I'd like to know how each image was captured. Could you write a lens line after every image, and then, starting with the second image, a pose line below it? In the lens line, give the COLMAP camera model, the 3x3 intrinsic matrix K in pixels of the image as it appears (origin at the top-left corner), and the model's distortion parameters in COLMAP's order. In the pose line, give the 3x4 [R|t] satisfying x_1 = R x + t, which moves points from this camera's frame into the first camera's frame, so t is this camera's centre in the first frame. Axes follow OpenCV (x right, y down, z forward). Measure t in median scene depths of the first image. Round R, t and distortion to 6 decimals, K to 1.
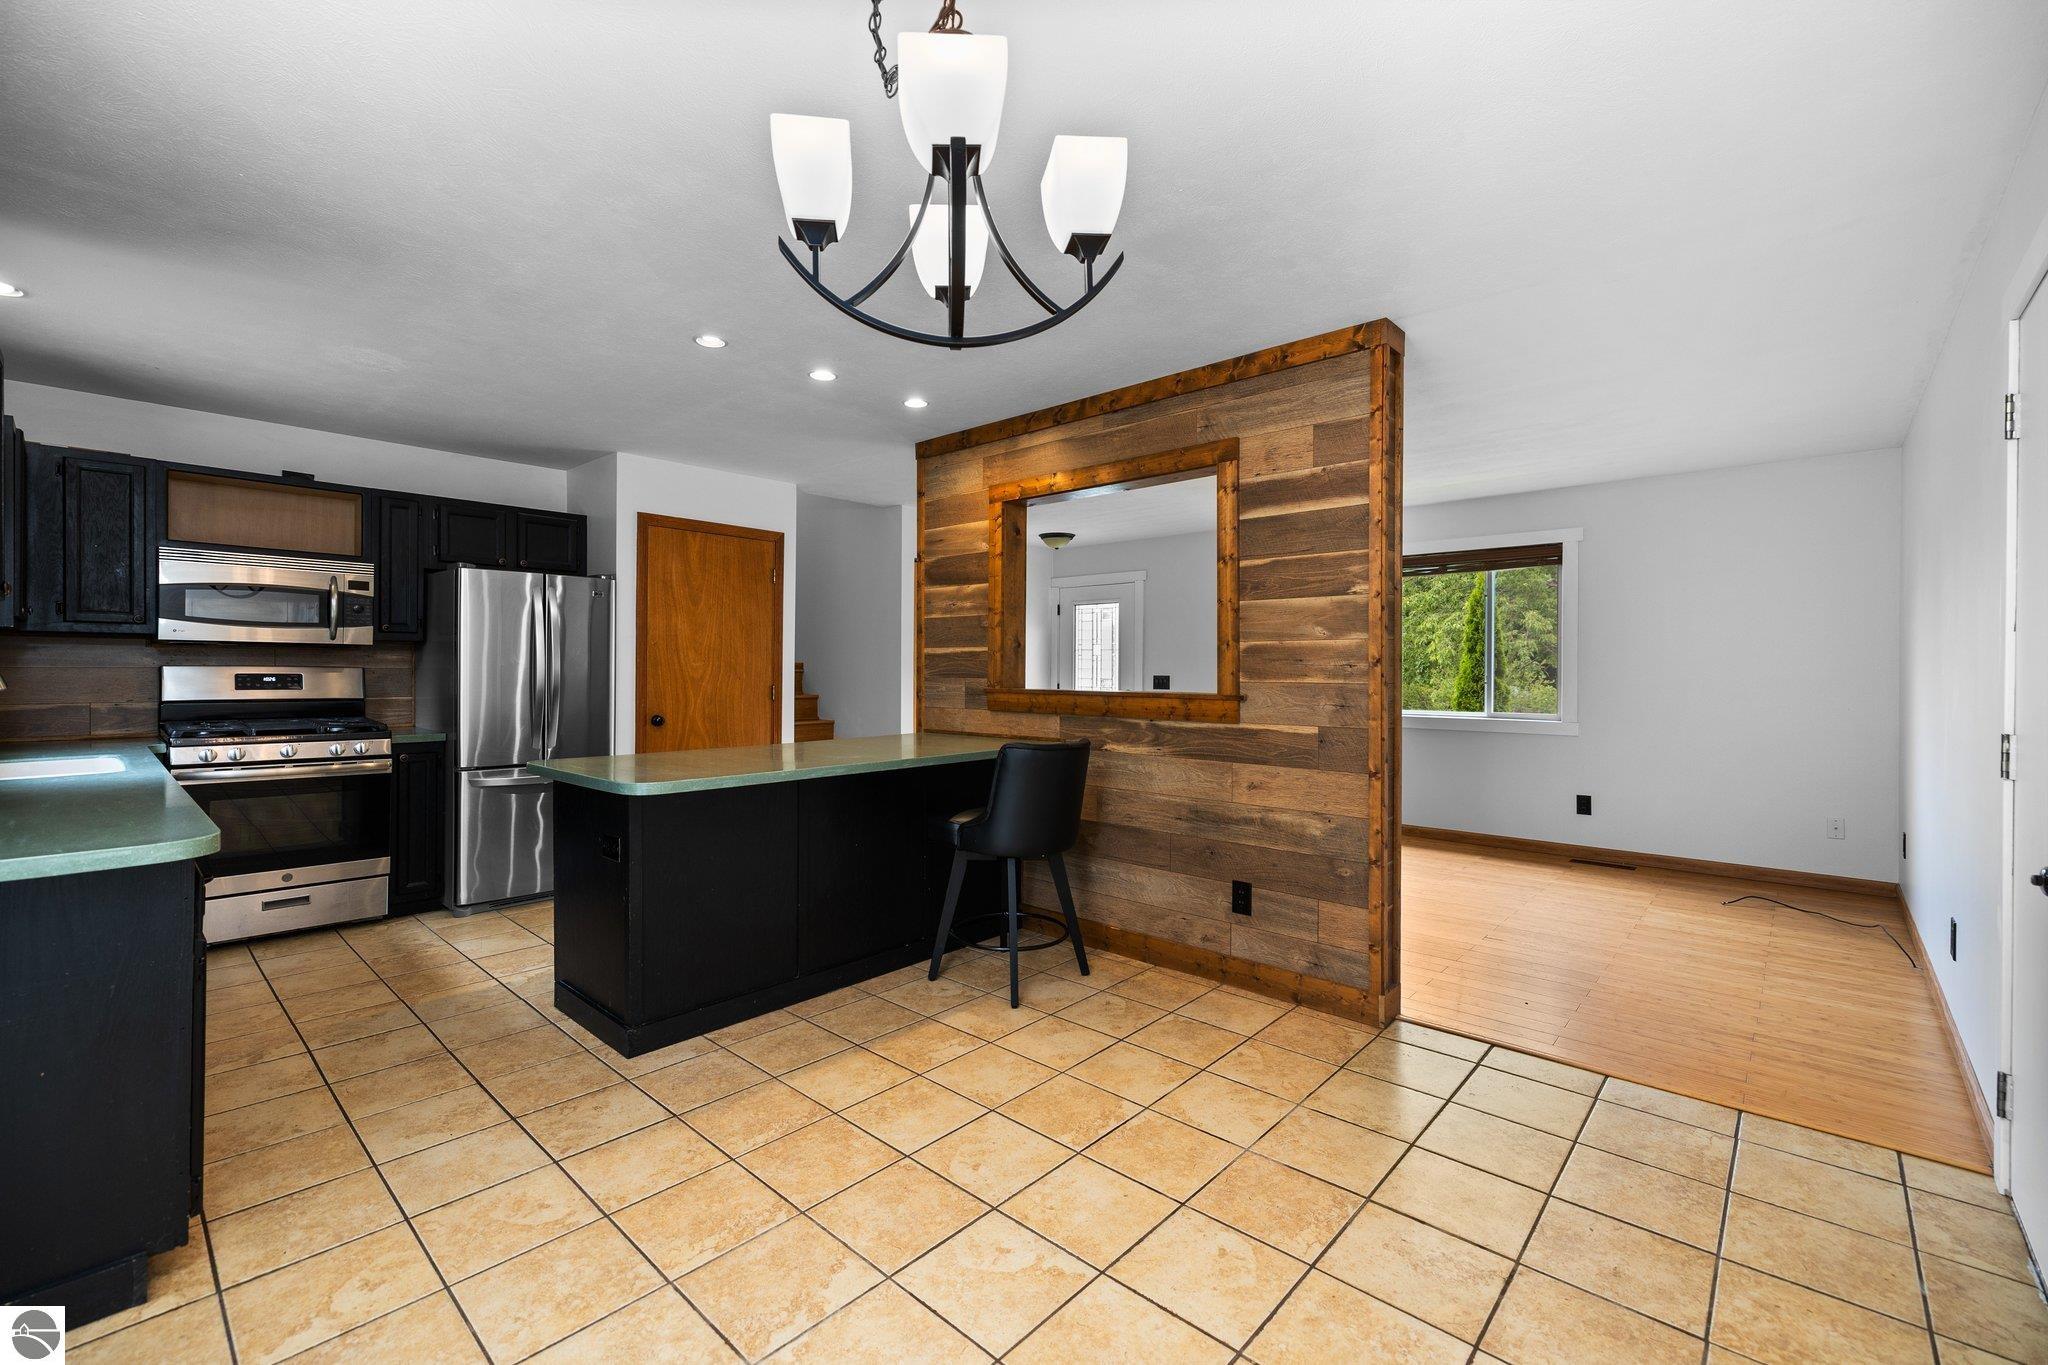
lens RADIAL K [[865.3, 0, 1018.8], [0, 865.3, 674.1], [0, 0, 1]] dist [0.006590, -0.003048]
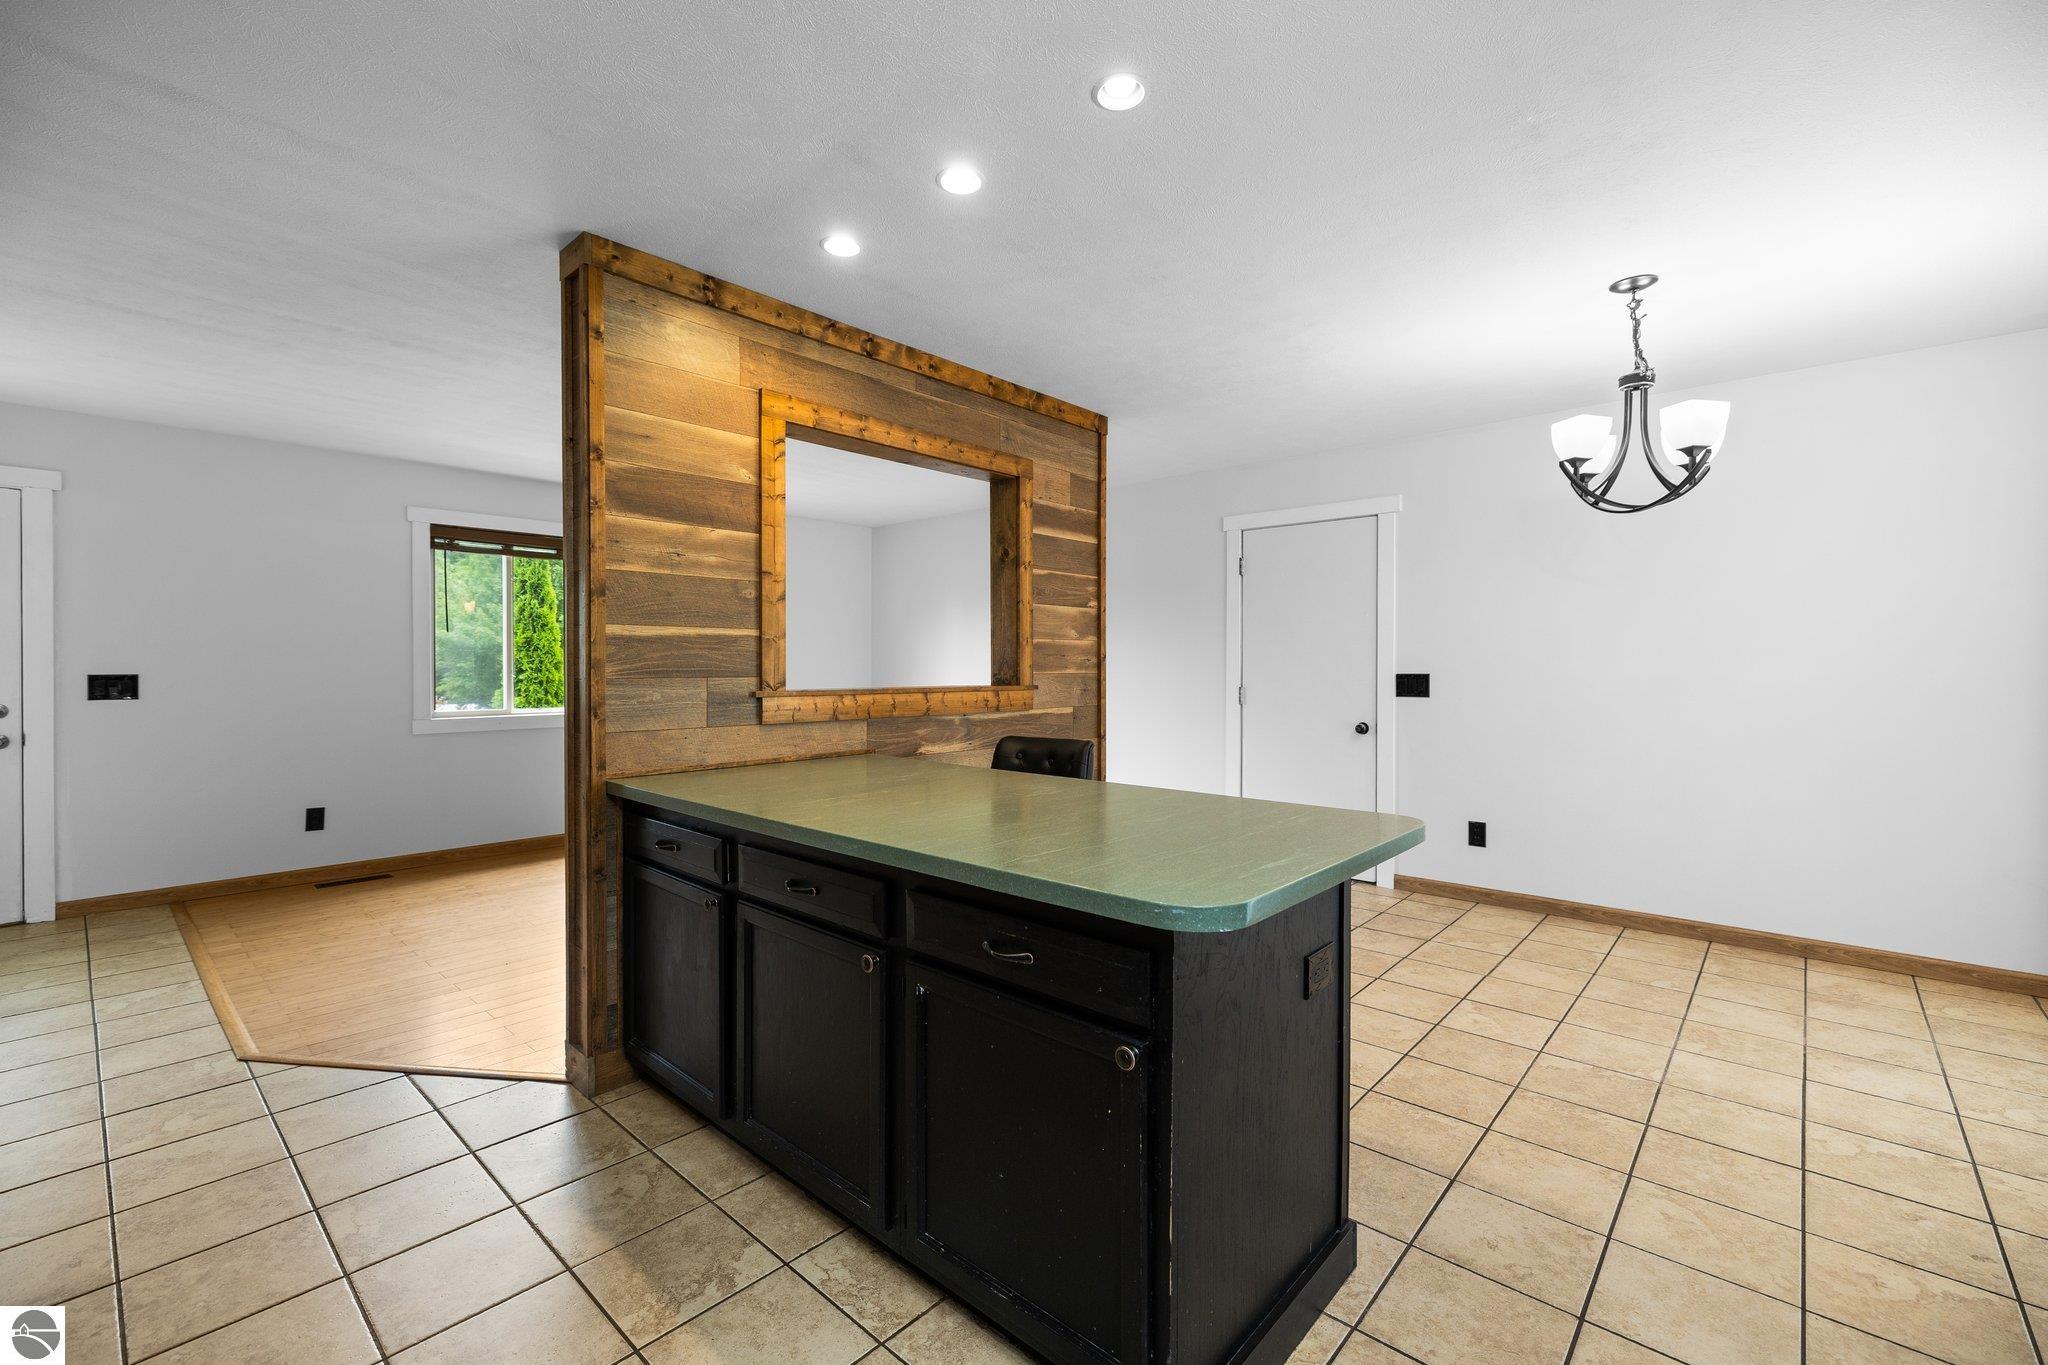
lens RADIAL K [[865.3, 0, 1019.7], [0, 865.3, 672.4], [0, 0, 1]] dist [0.006590, -0.003048]
pose [[-0.011536, -0.010978, 0.999873, -0.822144], [0.008062, 0.999906, 0.011071, -0.005100], [-0.999901, 0.008189, -0.011447, 0.947105]]
